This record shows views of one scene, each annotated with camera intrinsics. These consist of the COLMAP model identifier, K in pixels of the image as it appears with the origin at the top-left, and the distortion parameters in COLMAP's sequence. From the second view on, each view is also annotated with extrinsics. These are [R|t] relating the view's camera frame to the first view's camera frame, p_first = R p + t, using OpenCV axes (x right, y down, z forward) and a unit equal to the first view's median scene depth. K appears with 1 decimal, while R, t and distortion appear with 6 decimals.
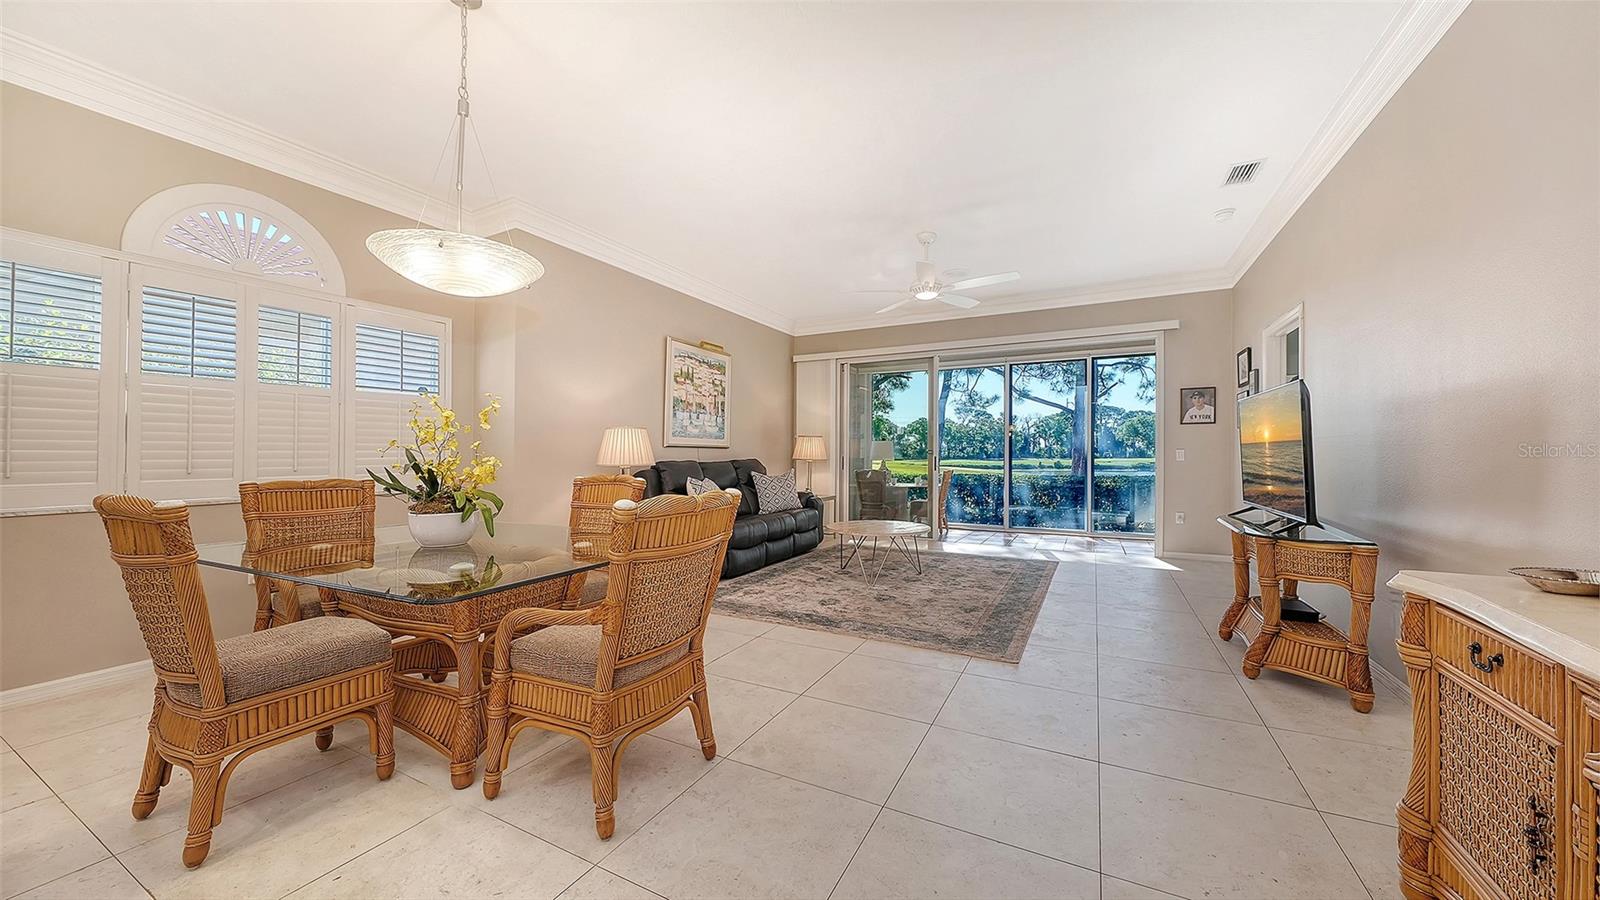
lens RADIAL K [[543.8, 0, 794.1], [0, 543.8, 454.8], [0, 0, 1]] dist [-0.000023, 0.000027]
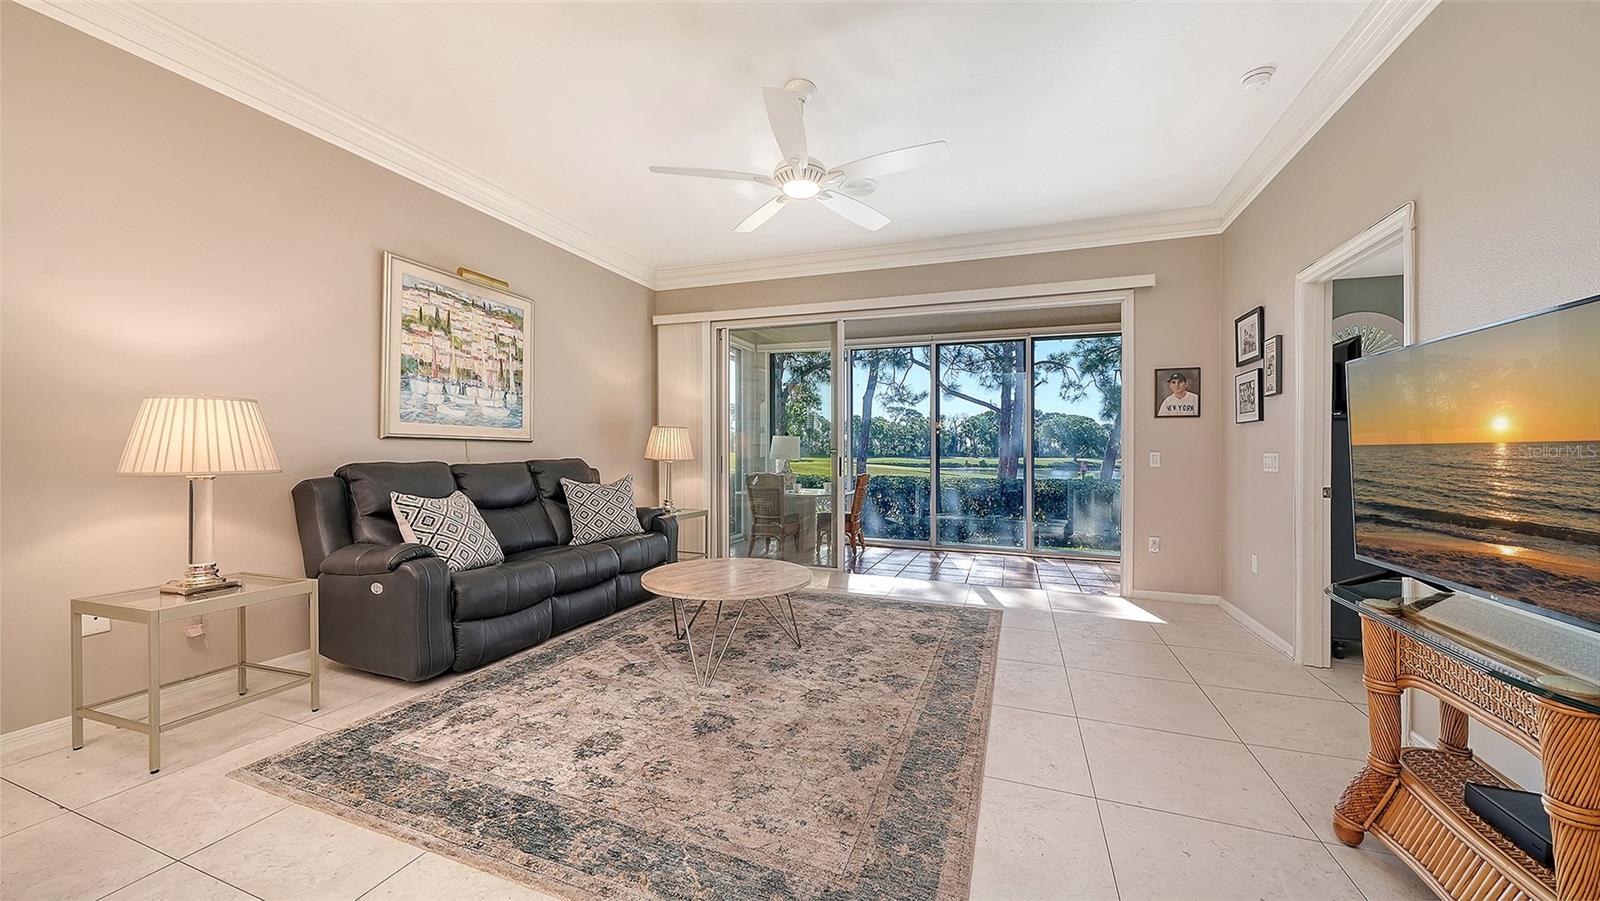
lens RADIAL K [[562.5, 0, 825.8], [0, 562.5, 432.7], [0, 0, 1]] dist [0.000681, -0.000005]
pose [[0.983735, 0.016114, 0.178904, 0.113124], [-0.010051, 0.999346, -0.034745, -0.004056], [-0.179346, 0.032382, 0.983253, 0.279554]]
